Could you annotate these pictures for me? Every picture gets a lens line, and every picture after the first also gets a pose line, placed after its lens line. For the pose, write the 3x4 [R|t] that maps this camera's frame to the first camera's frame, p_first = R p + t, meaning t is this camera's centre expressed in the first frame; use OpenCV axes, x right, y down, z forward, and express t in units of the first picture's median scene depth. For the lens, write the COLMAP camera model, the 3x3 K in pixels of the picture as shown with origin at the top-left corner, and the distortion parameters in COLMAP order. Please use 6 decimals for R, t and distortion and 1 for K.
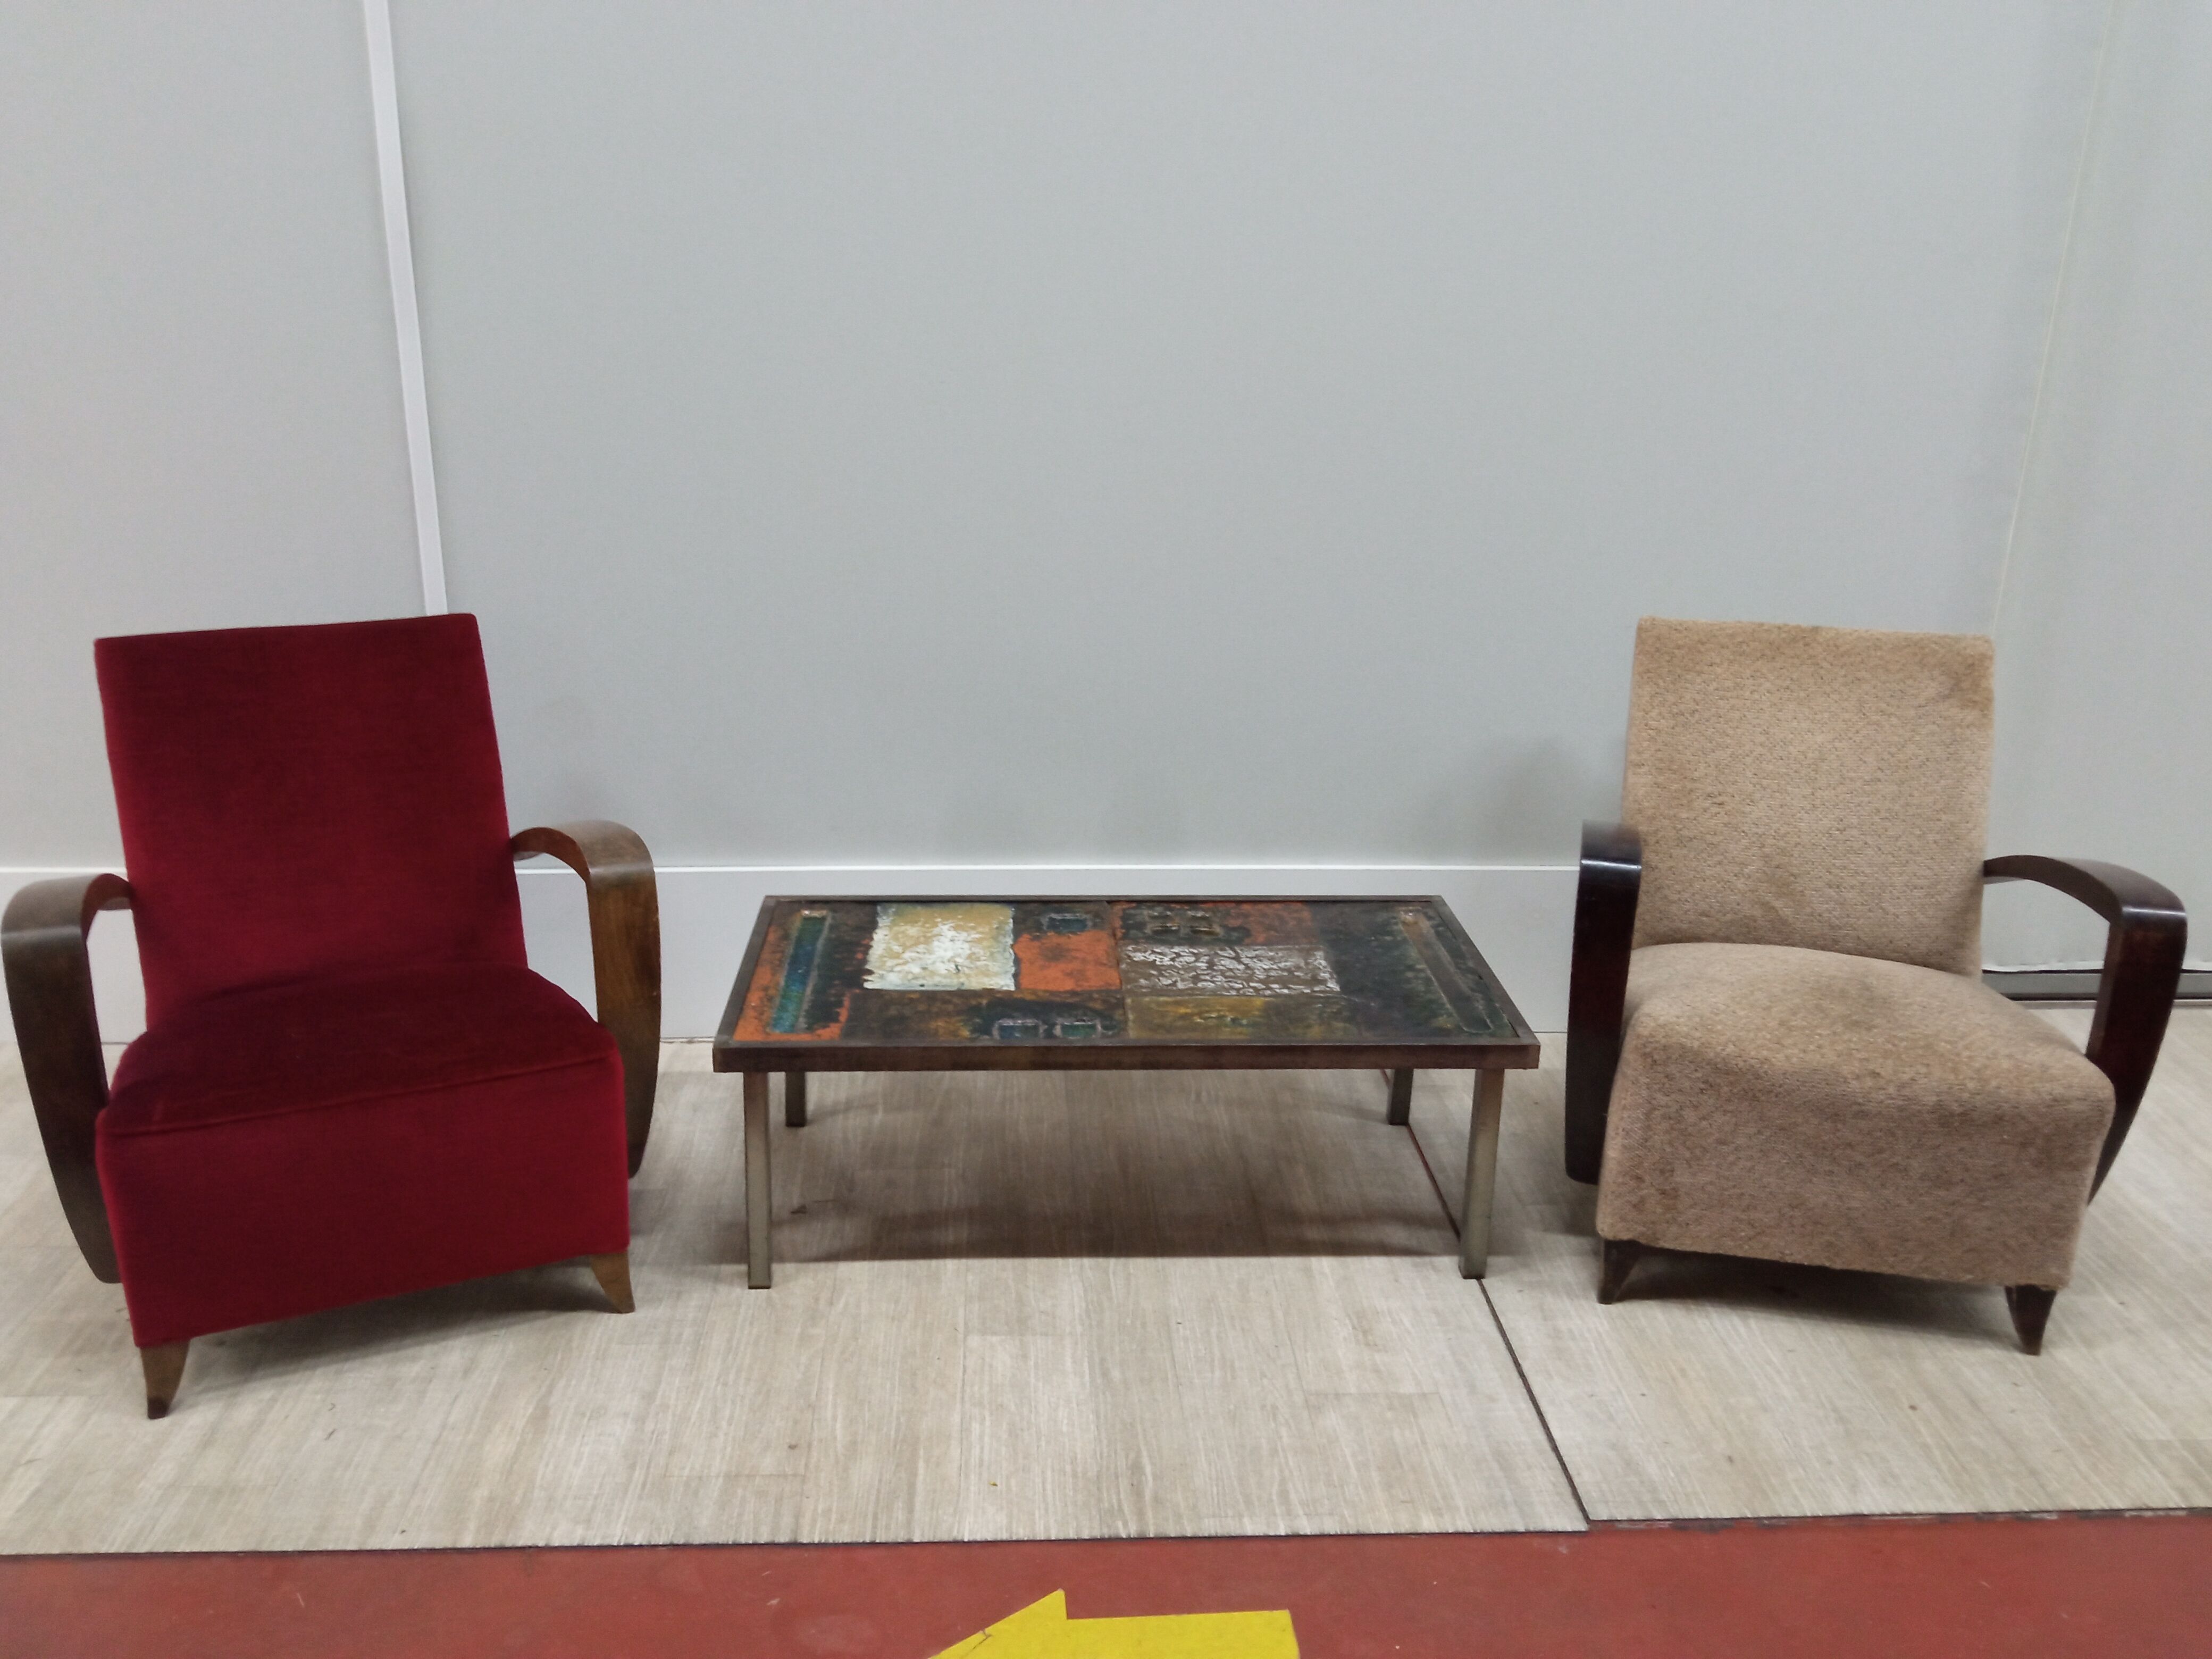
lens RADIAL K [[1815.4, 0, 1098.3], [0, 1815.4, 830.2], [0, 0, 1]] dist [0.053290, -0.095999]
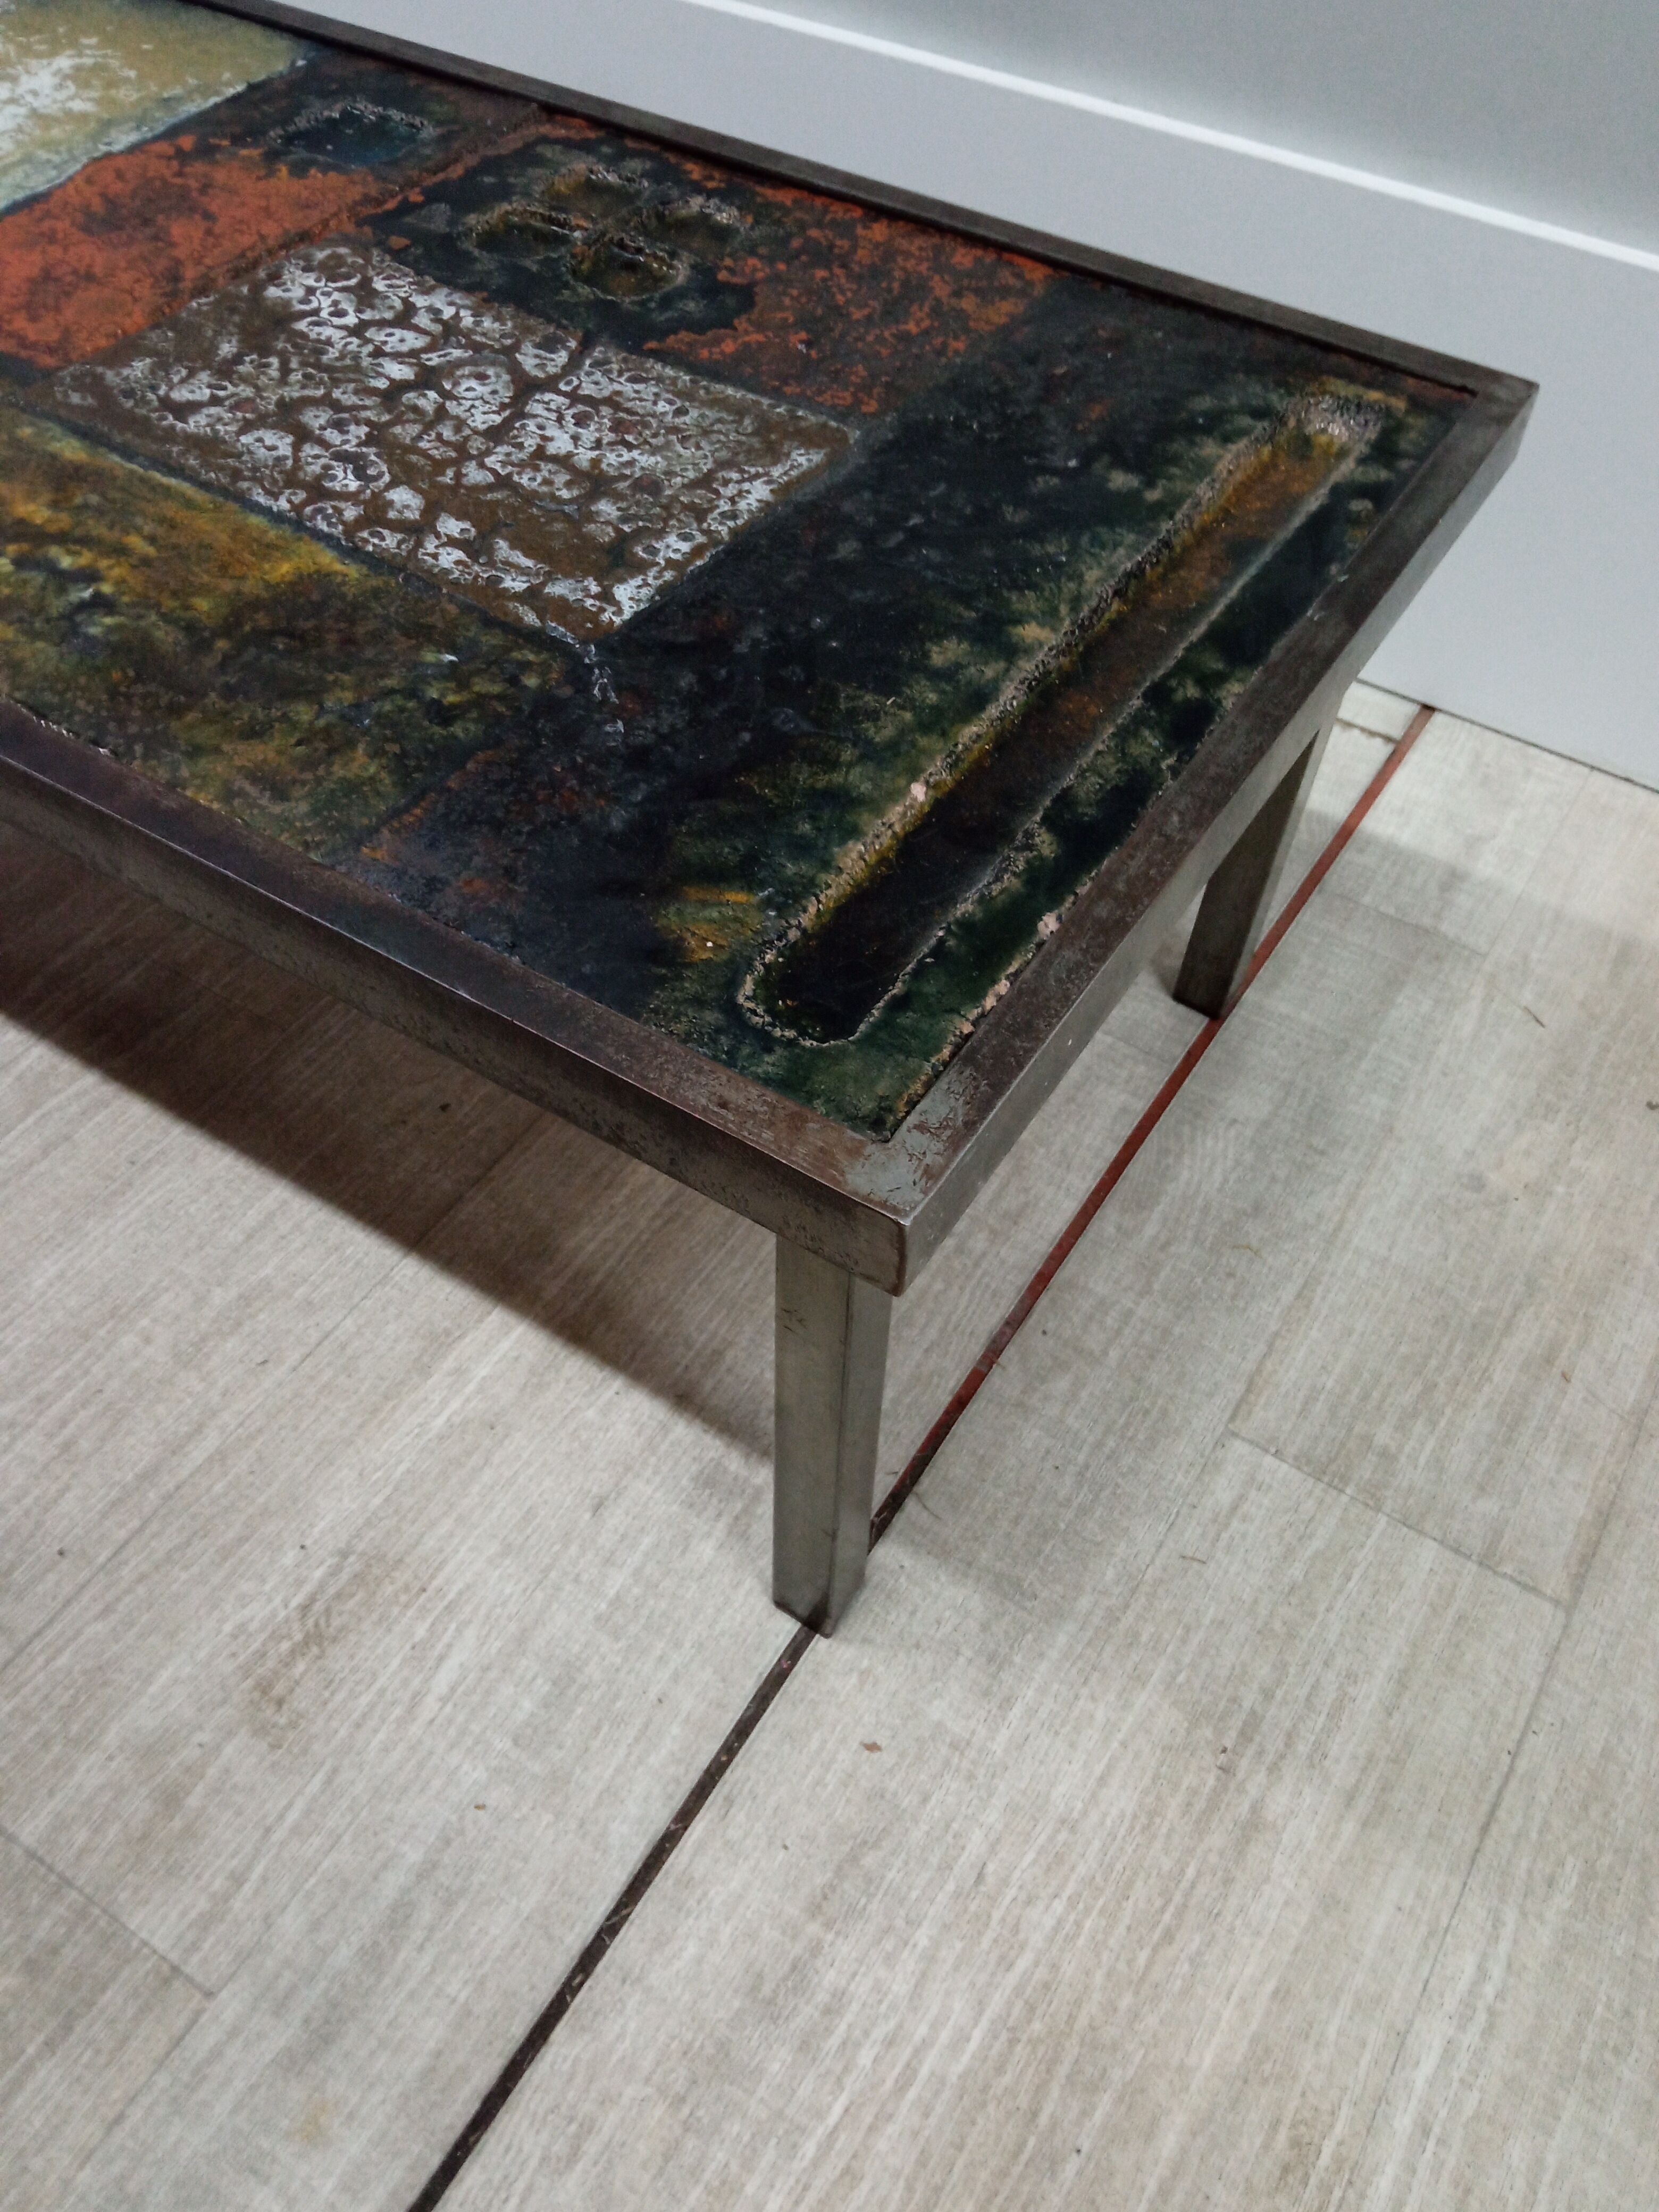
lens RADIAL K [[1815.4, 0, 820.7], [0, 1815.4, 1098.5], [0, 0, 1]] dist [0.053290, -0.095999]
pose [[0.816220, 0.443572, -0.370175, 0.298194], [-0.196014, 0.815337, 0.544797, -0.006501], [0.543474, -0.372115, 0.752440, 0.822507]]
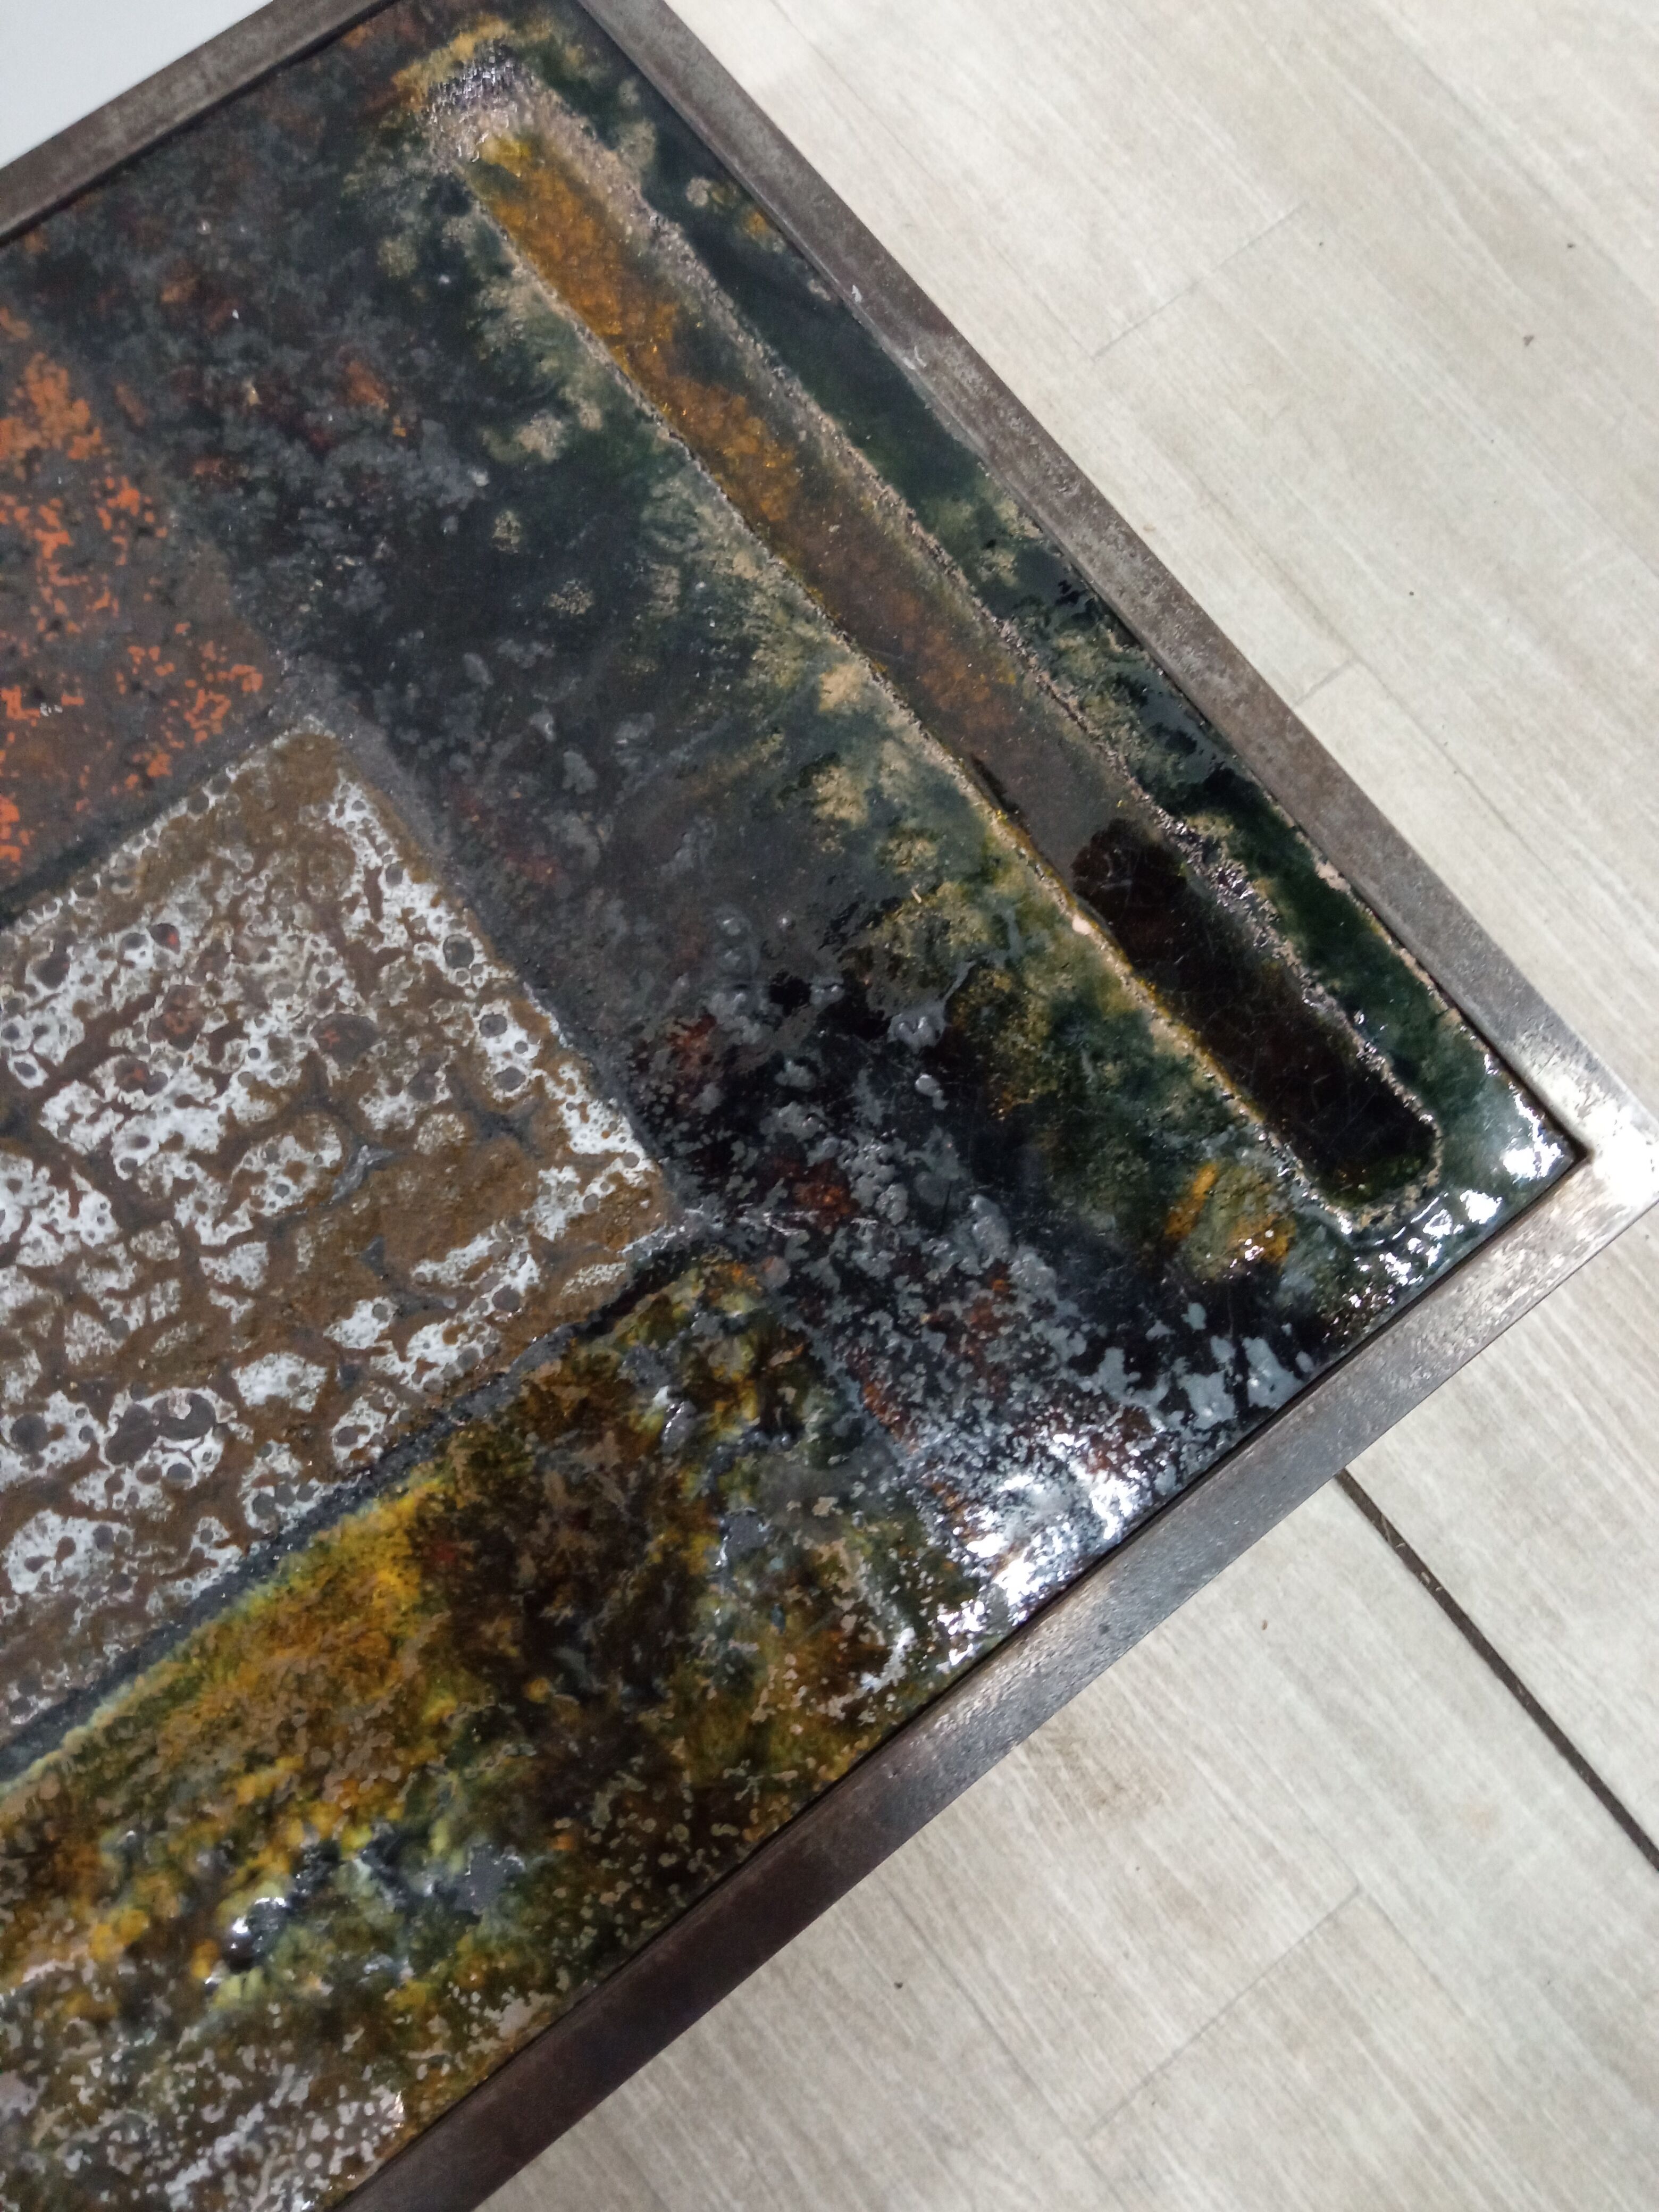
lens RADIAL K [[1815.4, 0, 822.7], [0, 1815.4, 1091.5], [0, 0, 1]] dist [0.053290, -0.095999]
pose [[0.817087, -0.562274, 0.127342, 0.132621], [0.162655, 0.436745, 0.884758, -0.093832], [-0.553093, -0.702212, 0.448316, 0.942721]]
